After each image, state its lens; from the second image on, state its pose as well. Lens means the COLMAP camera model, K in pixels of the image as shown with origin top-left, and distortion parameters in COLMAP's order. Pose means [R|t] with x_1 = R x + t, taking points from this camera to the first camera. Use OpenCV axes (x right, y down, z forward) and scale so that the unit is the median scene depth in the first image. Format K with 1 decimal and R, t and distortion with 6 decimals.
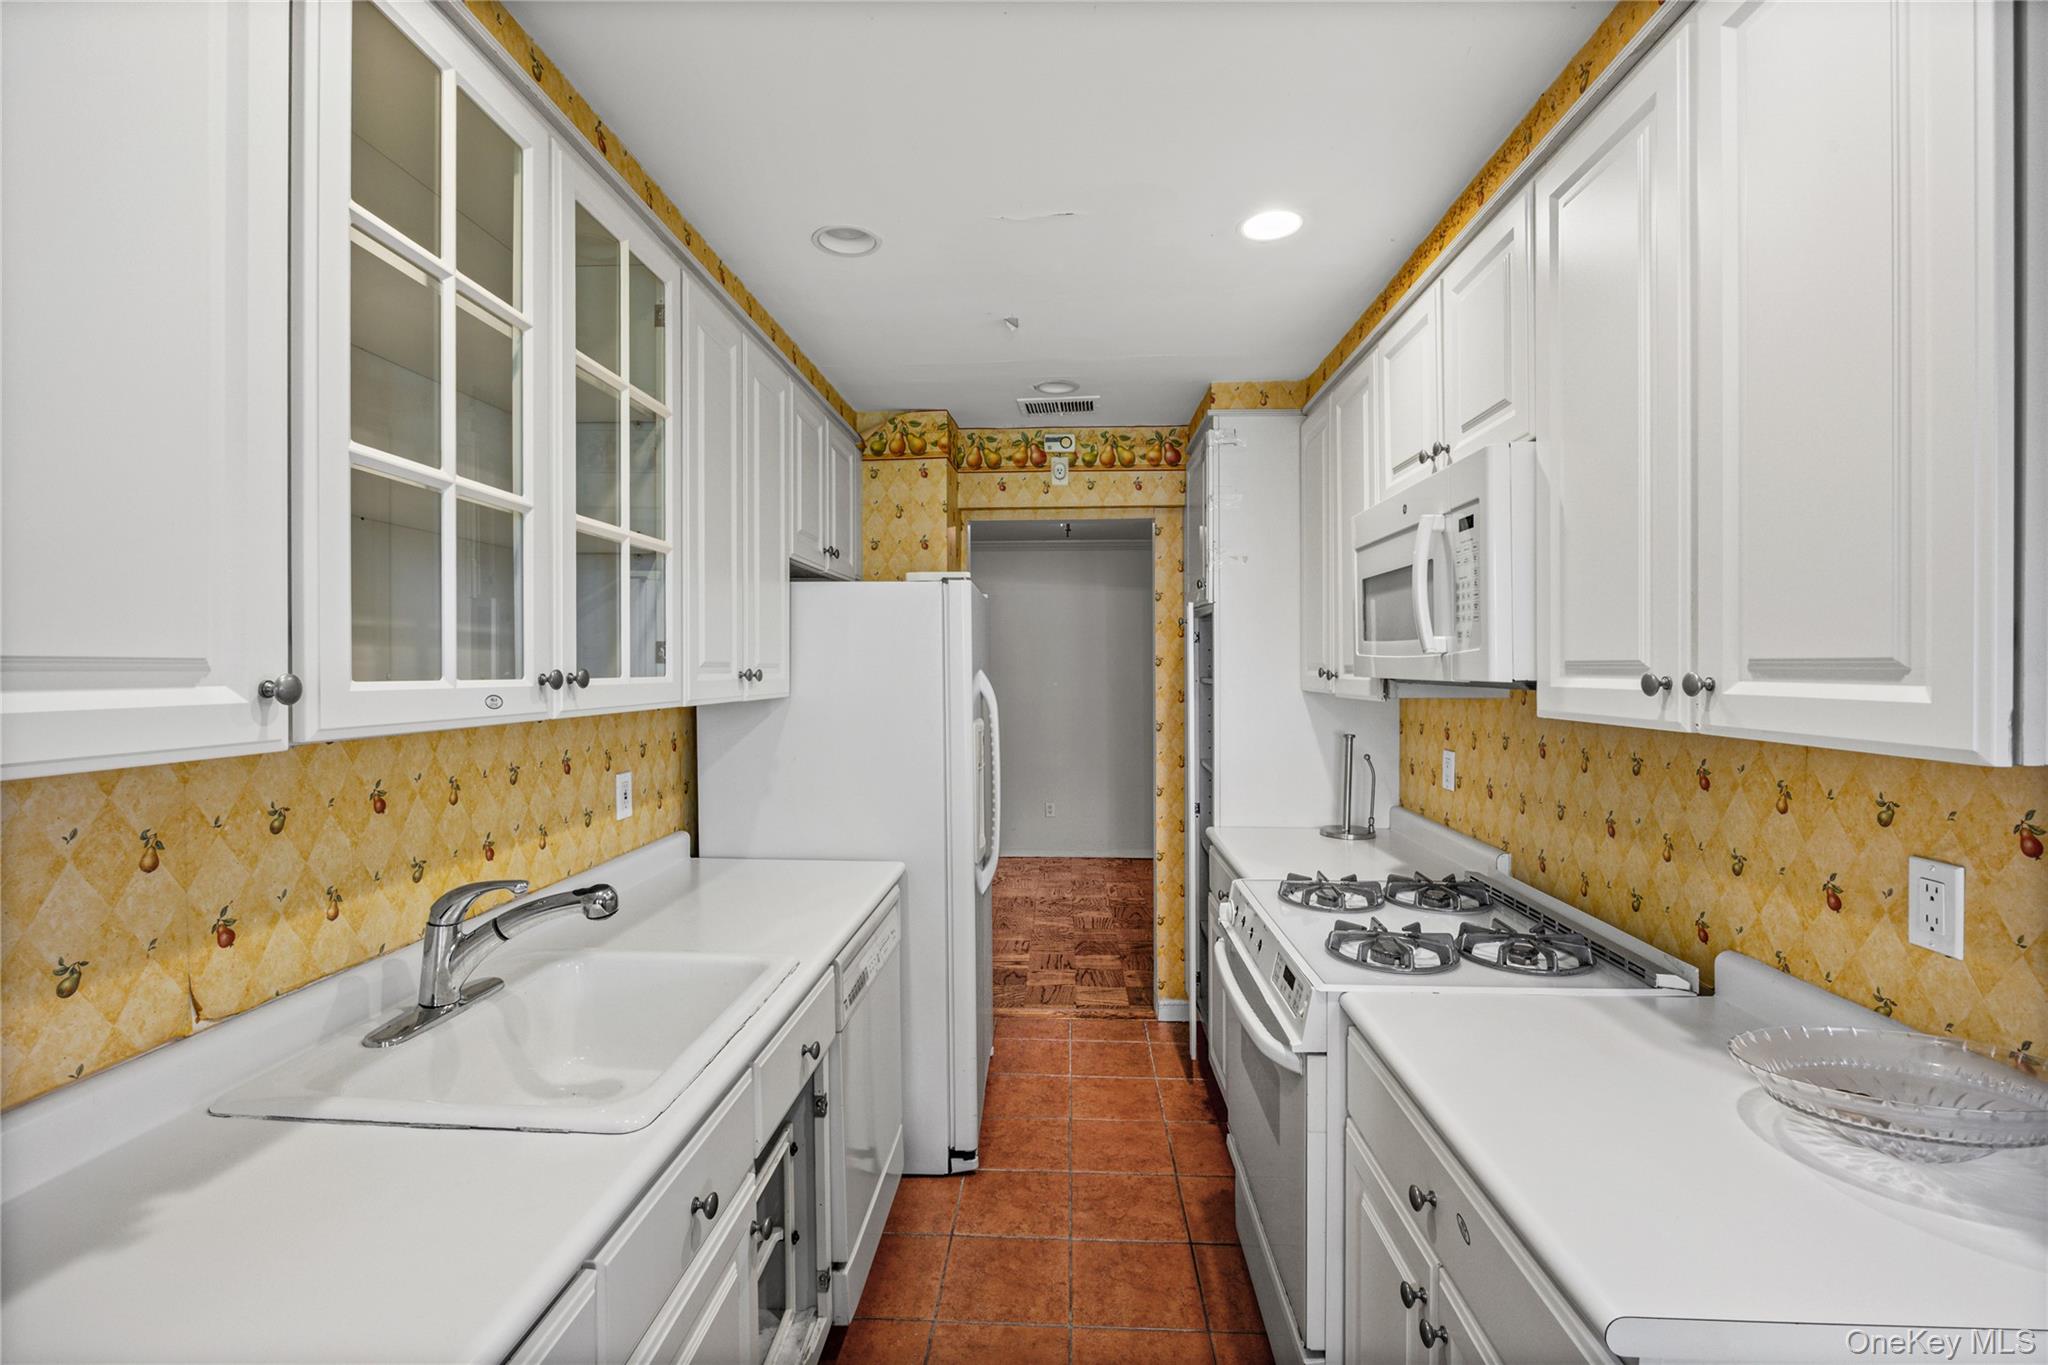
lens RADIAL K [[899.5, 0, 1024.0], [0, 899.5, 682.5], [0, 0, 1]] dist [-0.013588, 0.000492]
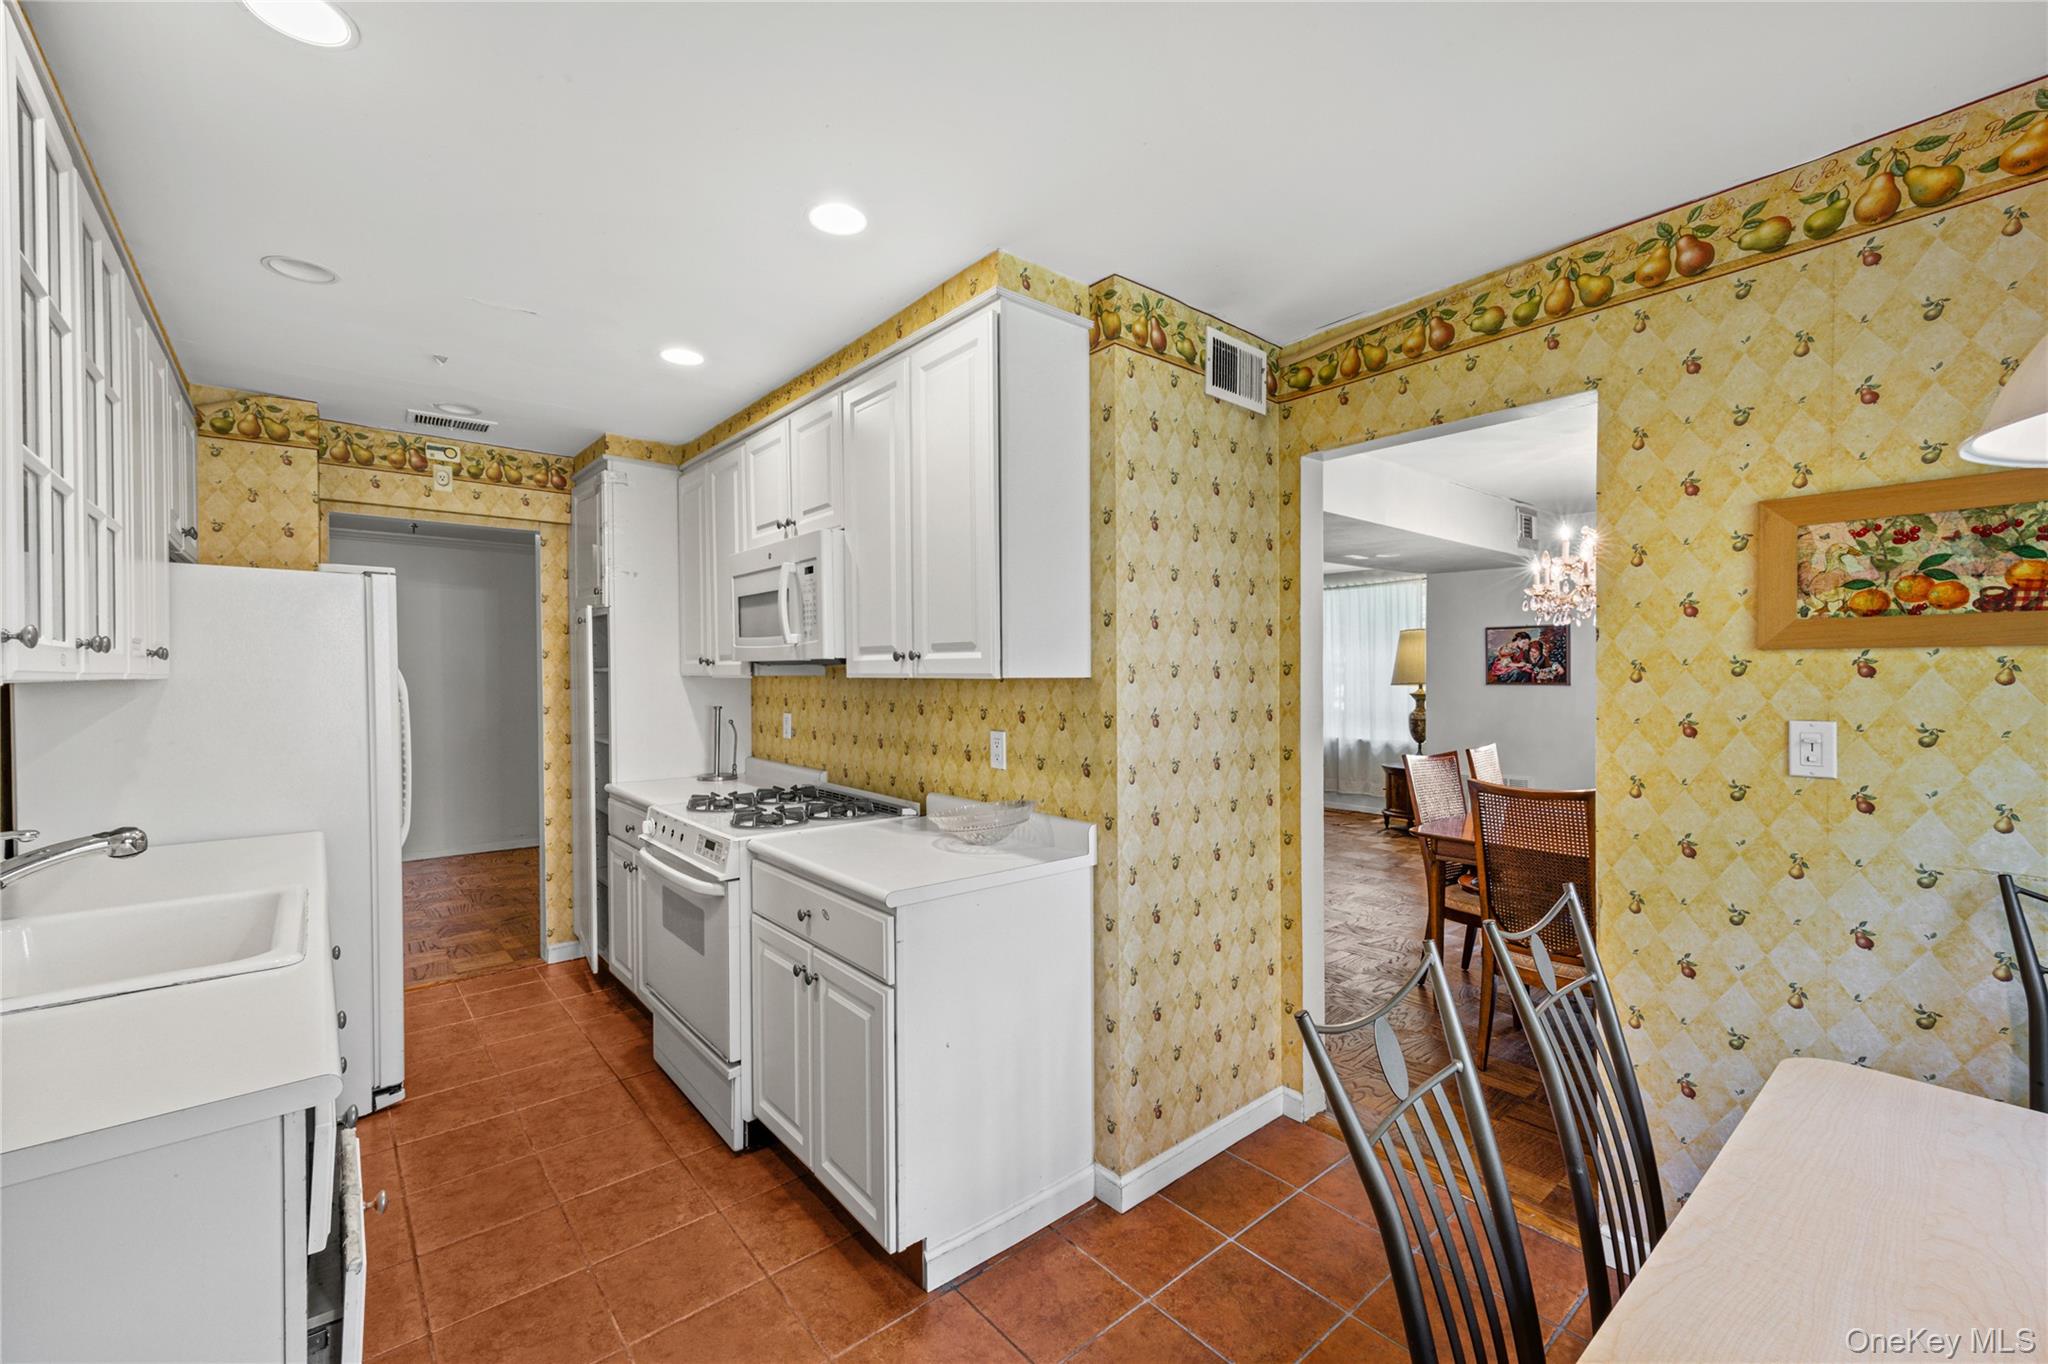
lens RADIAL K [[832.3, 0, 1024.0], [0, 832.3, 682.0], [0, 0, 1]] dist [0.012212, -0.000288]
pose [[0.724977, -0.008335, 0.688723, -0.195881], [0.013631, 0.999905, -0.002248, 0.031016], [-0.688638, 0.011017, 0.725021, -0.283886]]
